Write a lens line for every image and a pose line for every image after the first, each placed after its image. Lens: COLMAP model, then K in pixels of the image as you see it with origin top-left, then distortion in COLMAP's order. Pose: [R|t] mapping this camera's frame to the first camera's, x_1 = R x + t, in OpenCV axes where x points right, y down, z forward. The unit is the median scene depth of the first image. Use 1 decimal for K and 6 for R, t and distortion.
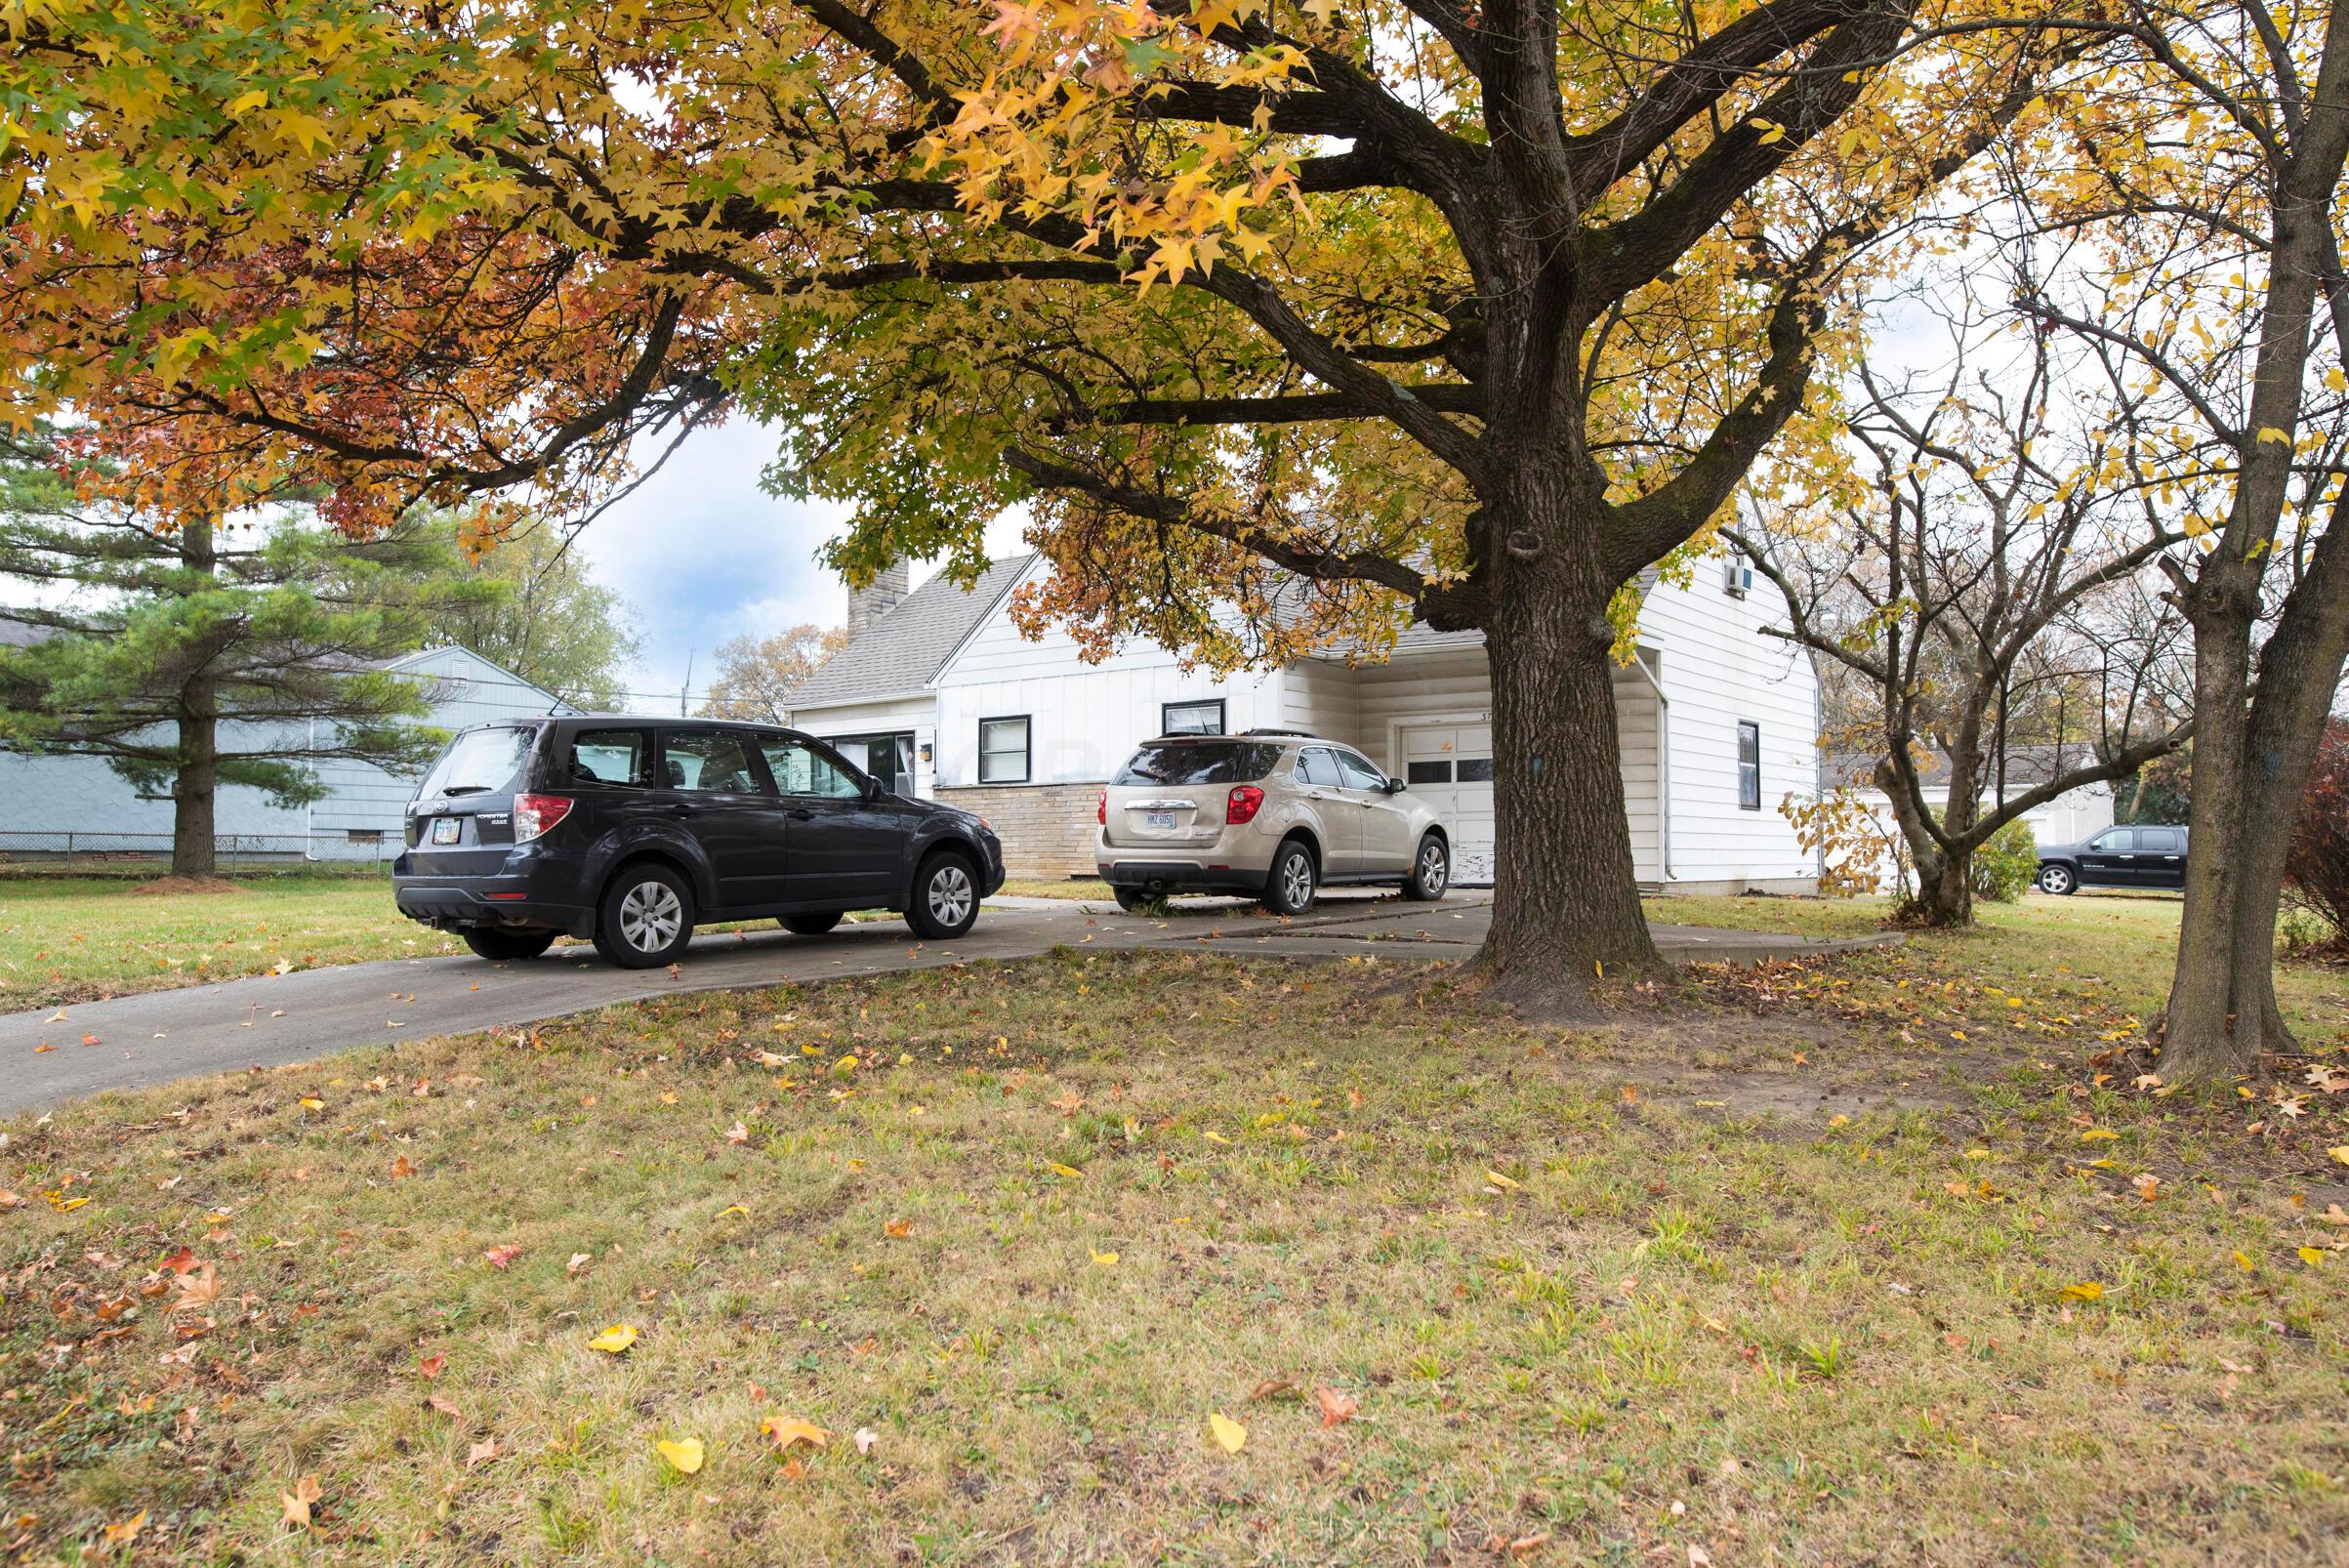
lens RADIAL K [[1606.6, 0, 1161.7], [0, 1606.6, 776.1], [0, 0, 1]] dist [-0.047884, 0.037246]
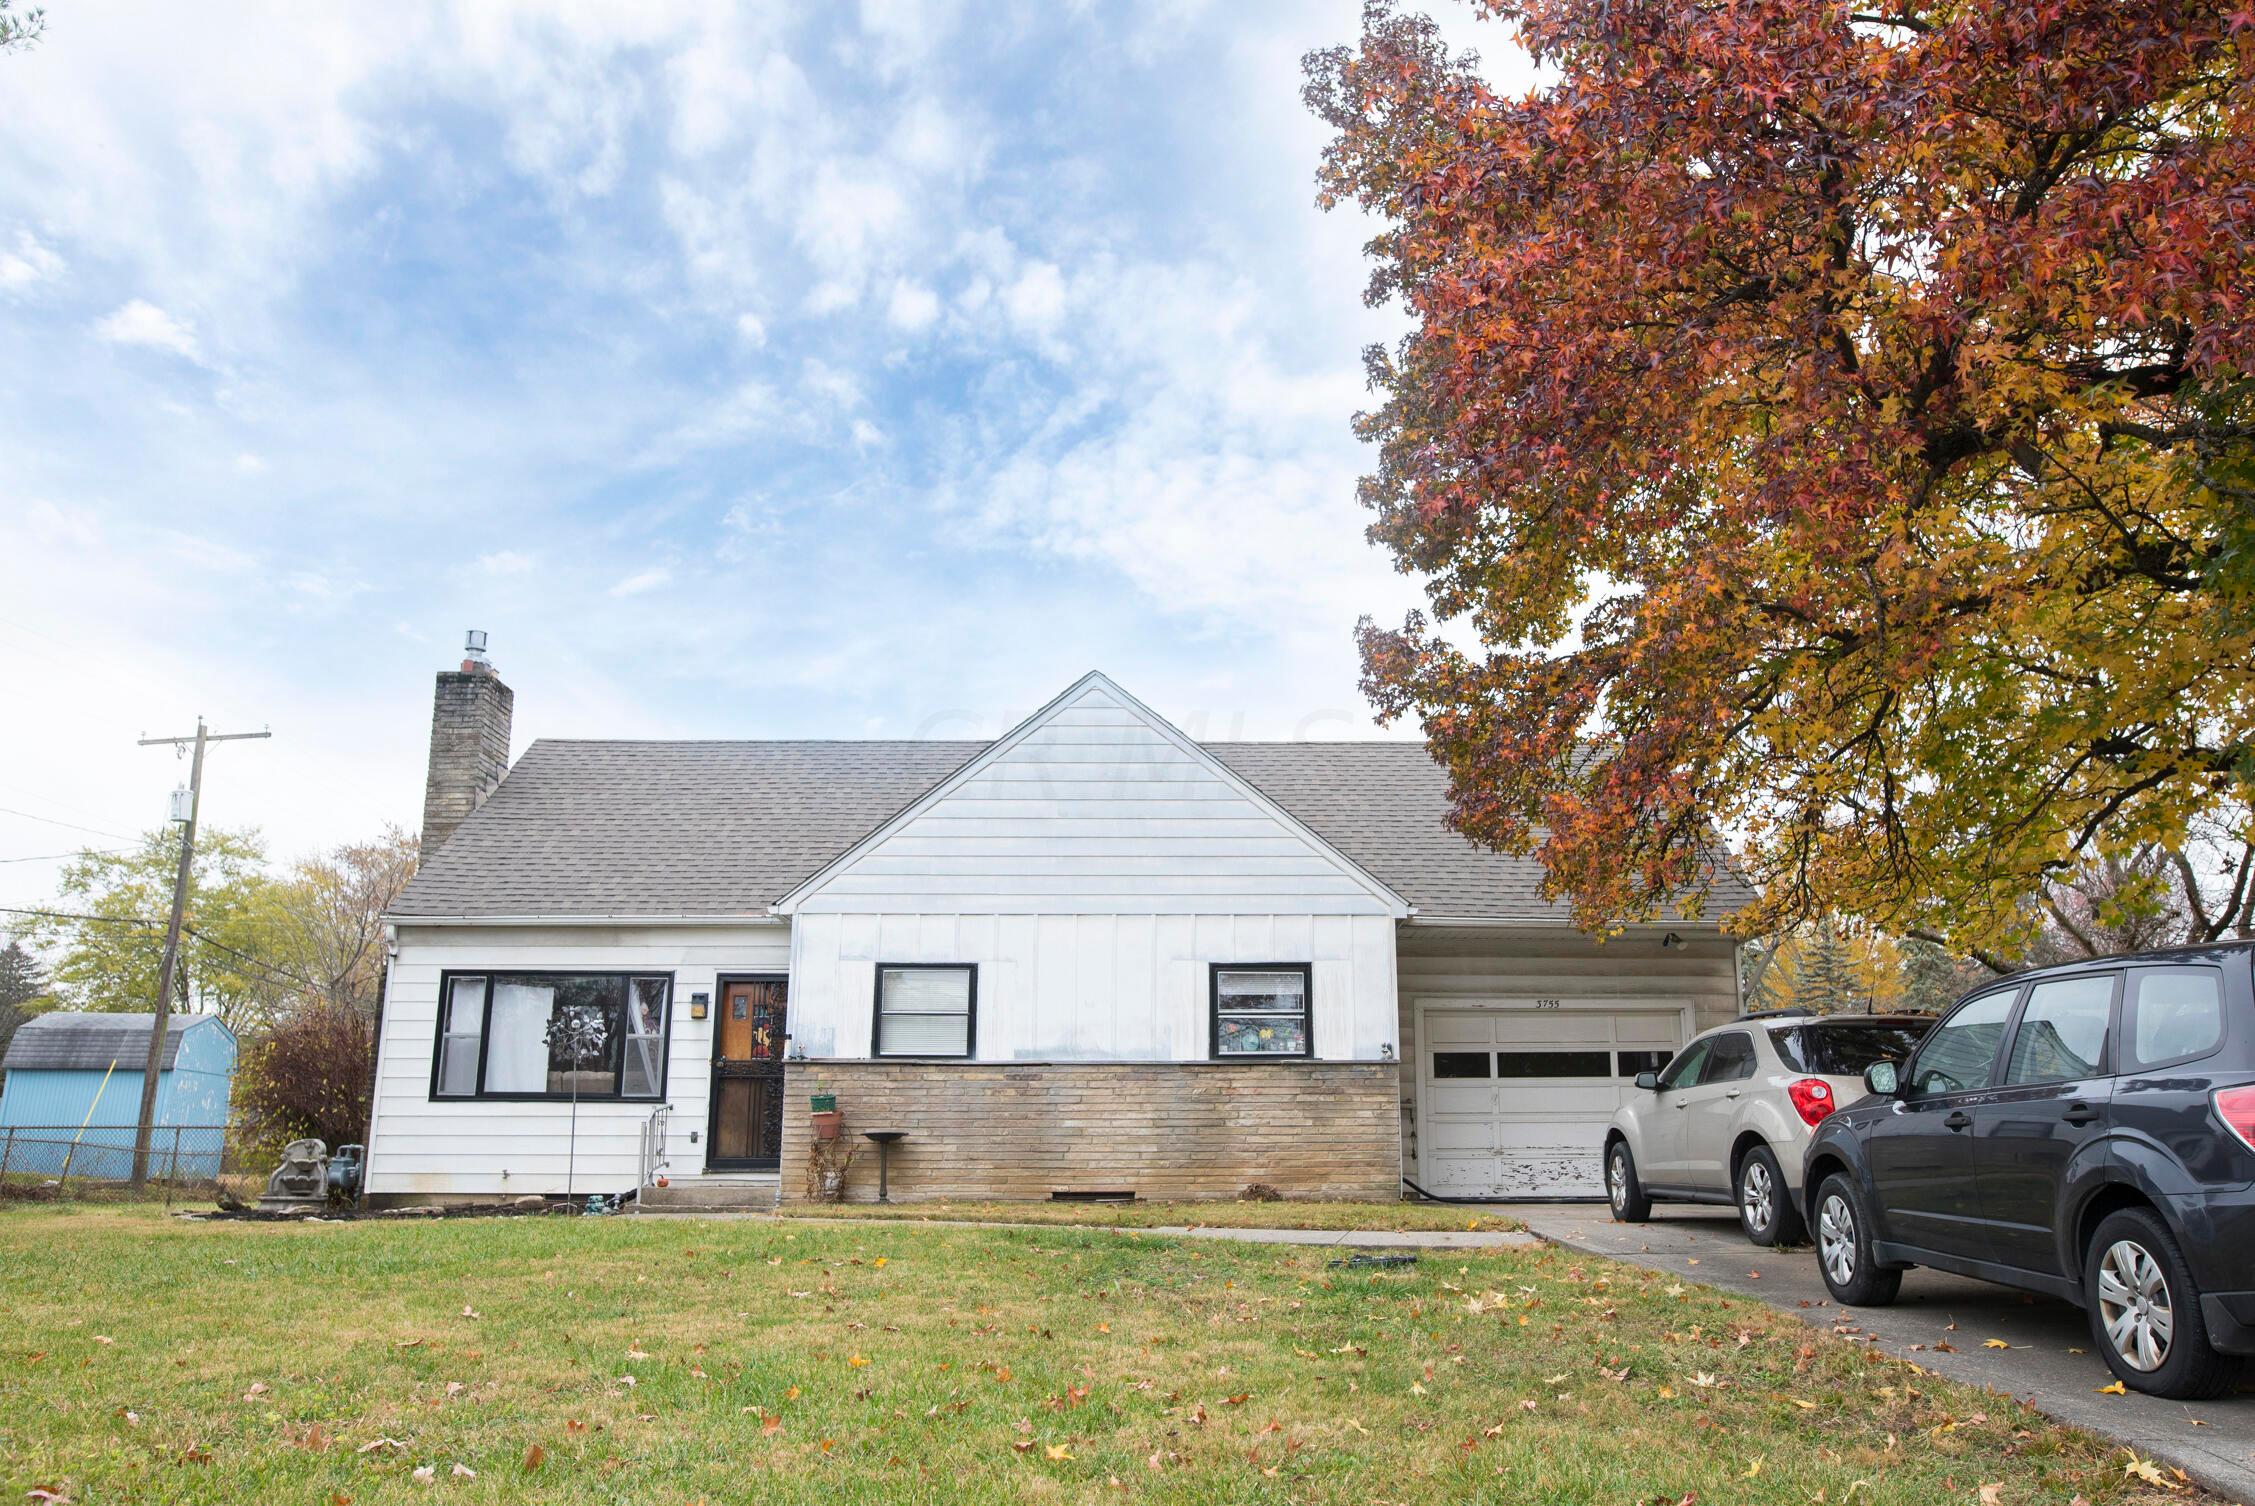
lens RADIAL K [[1654.6, 0, 1194.0], [0, 1654.6, 751.5], [0, 0, 1]] dist [-0.049288, 0.032375]
pose [[0.776904, 0.148891, 0.611761, -0.507992], [-0.033544, 0.980045, -0.195926, 0.010883], [-0.628725, 0.131694, 0.766395, 0.382719]]
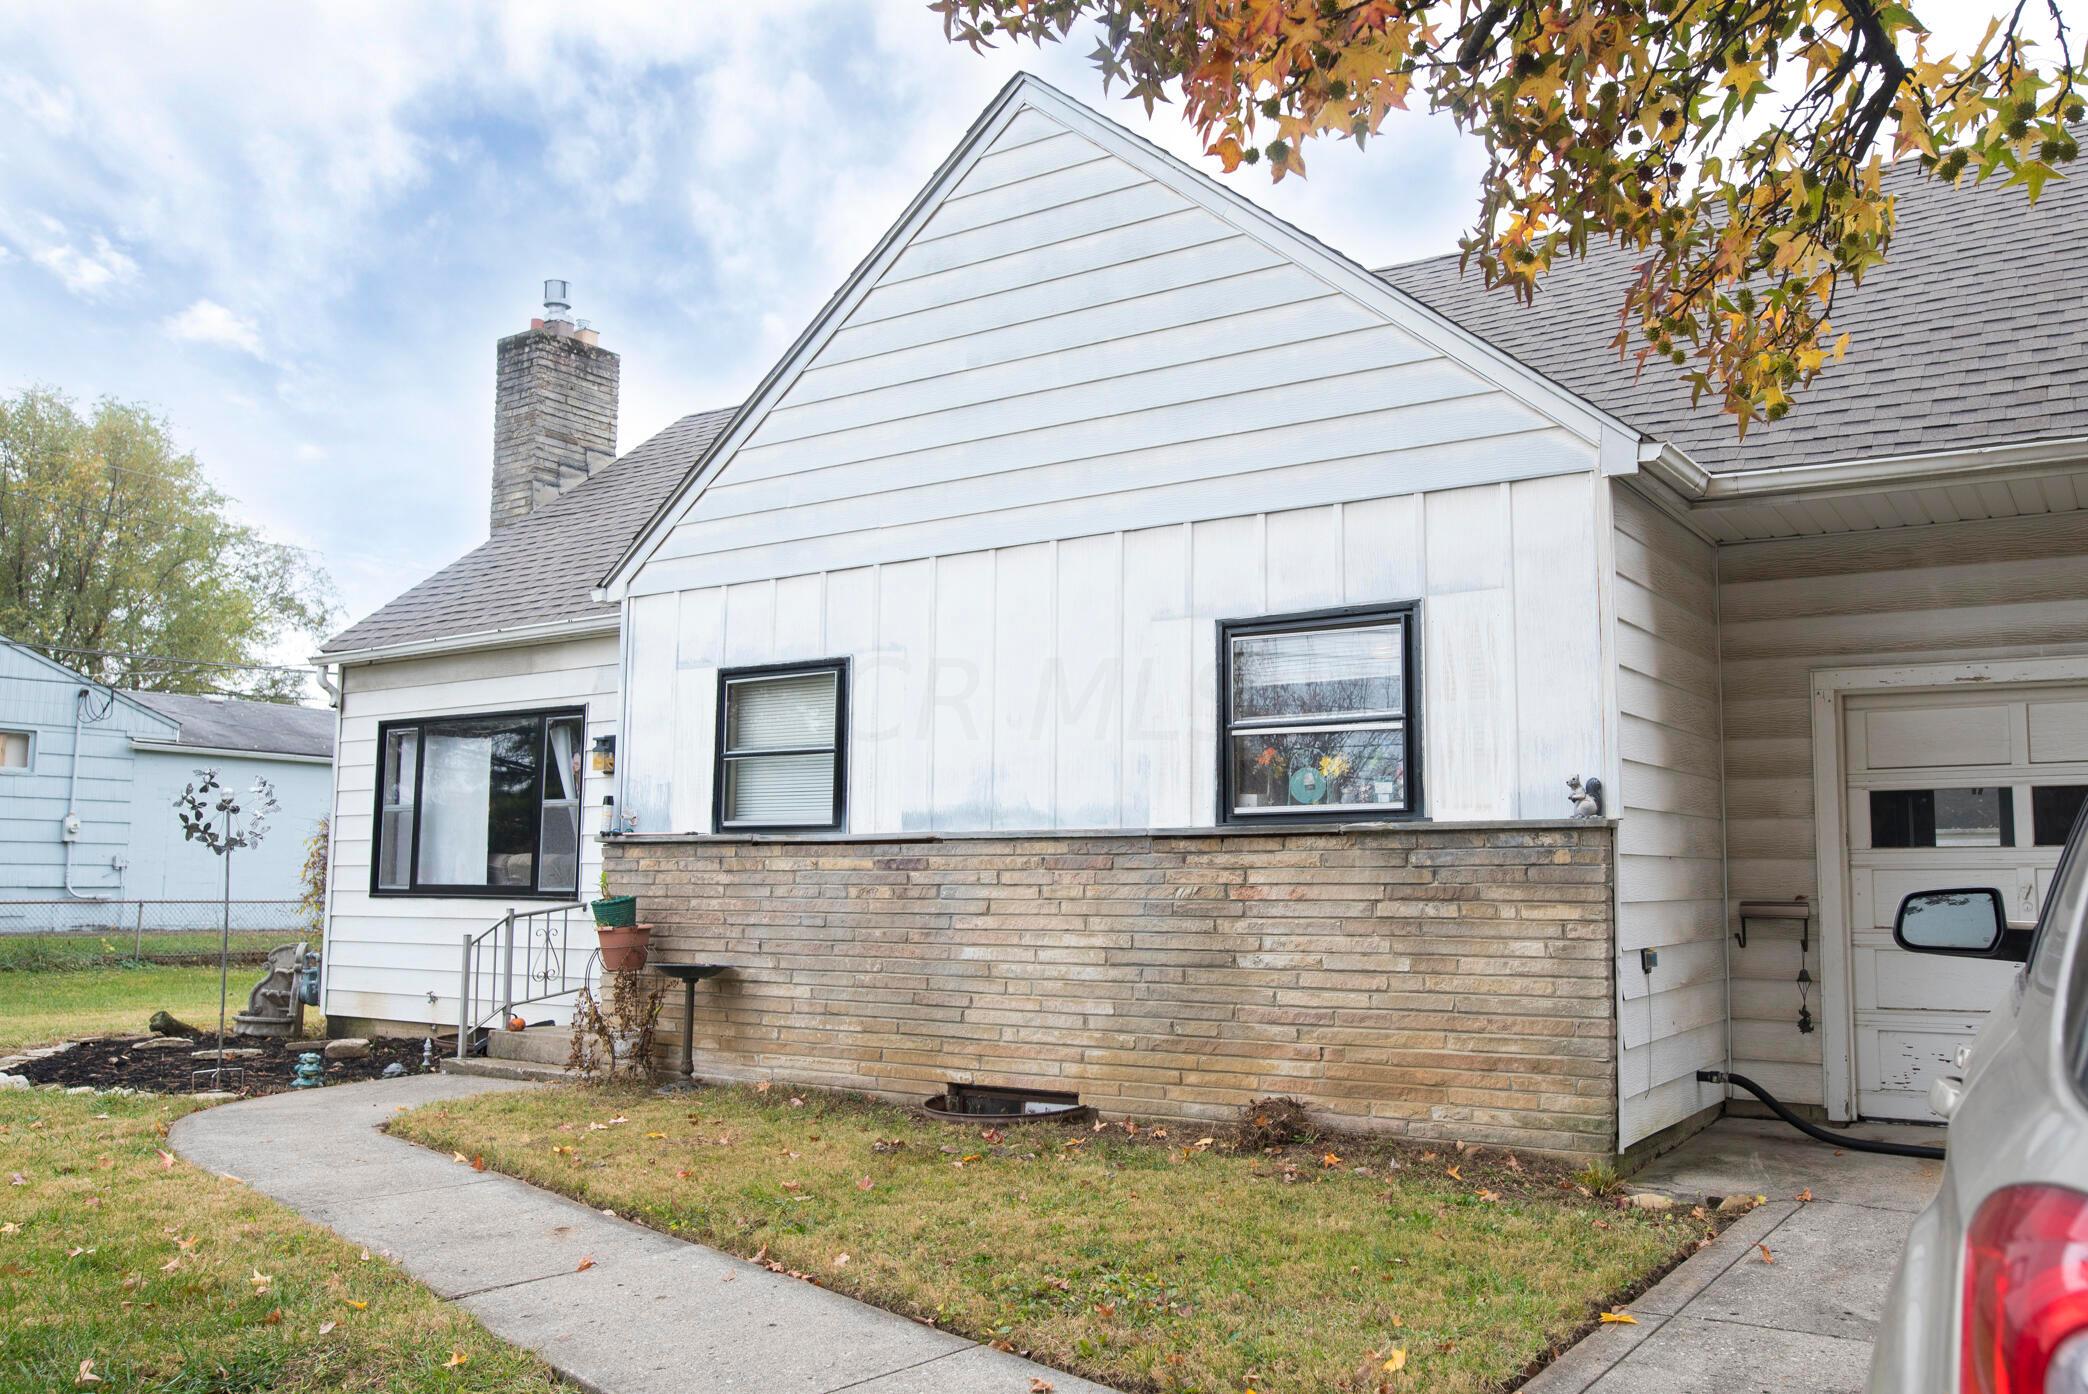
lens RADIAL K [[1663.5, 0, 1148.6], [0, 1663.5, 703.5], [0, 0, 1]] dist [-0.044839, 0.003206]
pose [[0.995019, 0.013633, 0.098750, -0.051773], [-0.008349, 0.998521, -0.053725, -0.006649], [-0.099336, 0.052633, 0.993661, 0.631161]]
